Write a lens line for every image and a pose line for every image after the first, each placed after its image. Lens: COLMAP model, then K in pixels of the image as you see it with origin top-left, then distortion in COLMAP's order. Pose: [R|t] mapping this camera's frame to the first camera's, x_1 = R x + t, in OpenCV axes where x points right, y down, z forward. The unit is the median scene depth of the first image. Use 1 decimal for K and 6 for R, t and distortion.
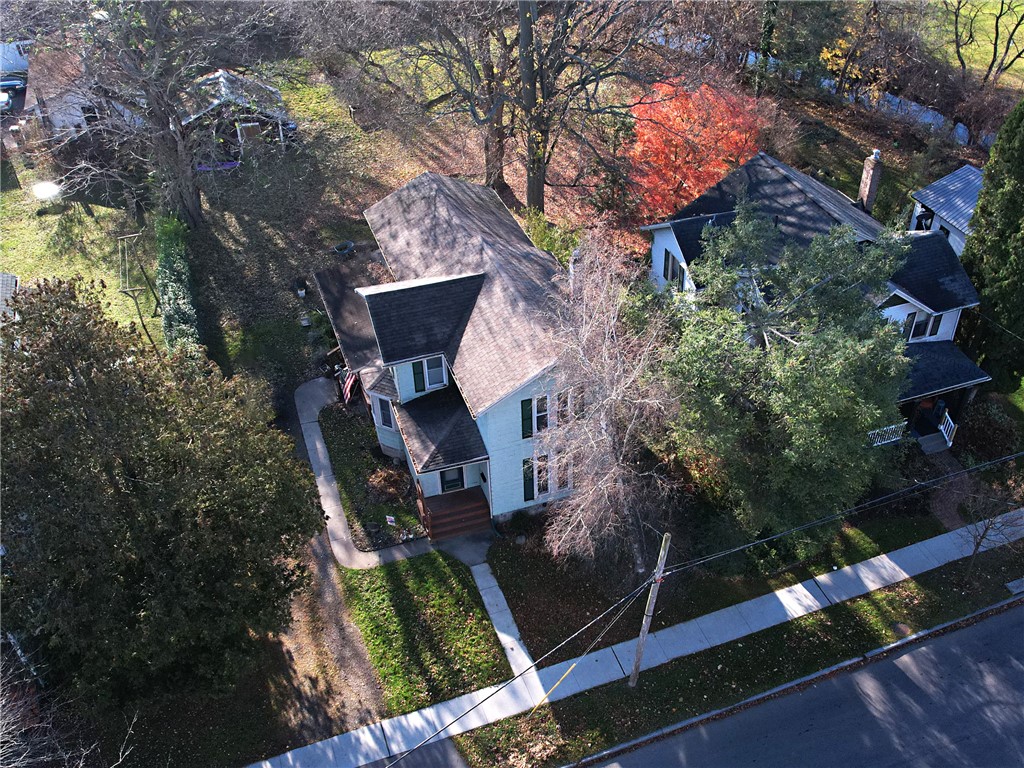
lens RADIAL K [[949.8, 0, 555.9], [0, 949.8, 384.3], [0, 0, 1]] dist [-0.055165, 0.012072]
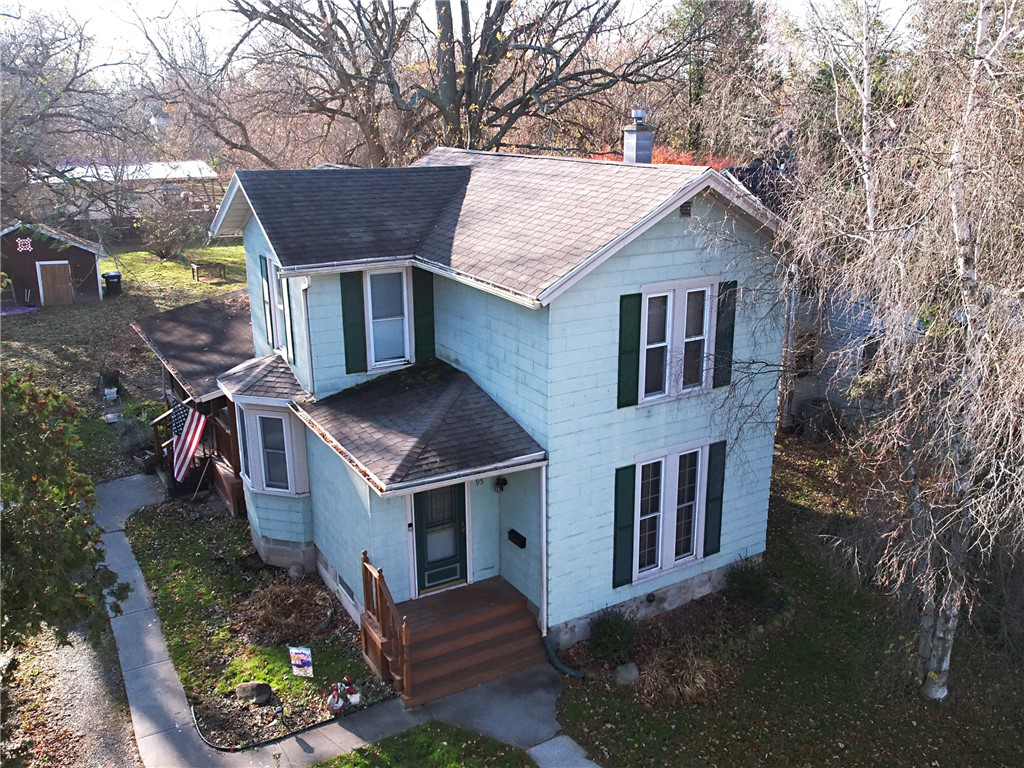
lens RADIAL K [[862.6, 0, 540.5], [0, 862.6, 382.4], [0, 0, 1]] dist [-0.049327, -0.007022]
pose [[0.980476, -0.056132, 0.188458, -0.137034], [0.119113, 0.932092, -0.342077, 0.168564], [-0.156459, 0.357846, 0.920580, 0.615362]]
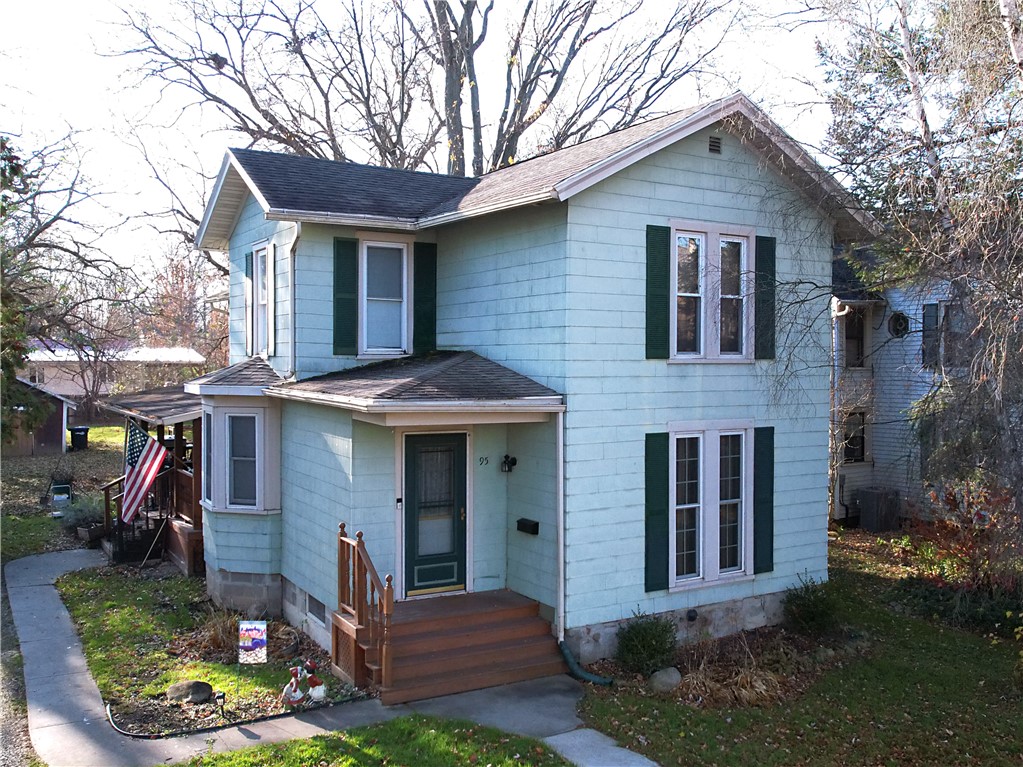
lens RADIAL K [[948.9, 0, 555.4], [0, 948.9, 383.8], [0, 0, 1]] dist [-0.055165, 0.012072]
pose [[0.979809, -0.001879, 0.199928, -0.138578], [0.118959, 0.809182, -0.575389, 0.263126], [-0.160697, 0.587555, 0.793068, 0.688655]]
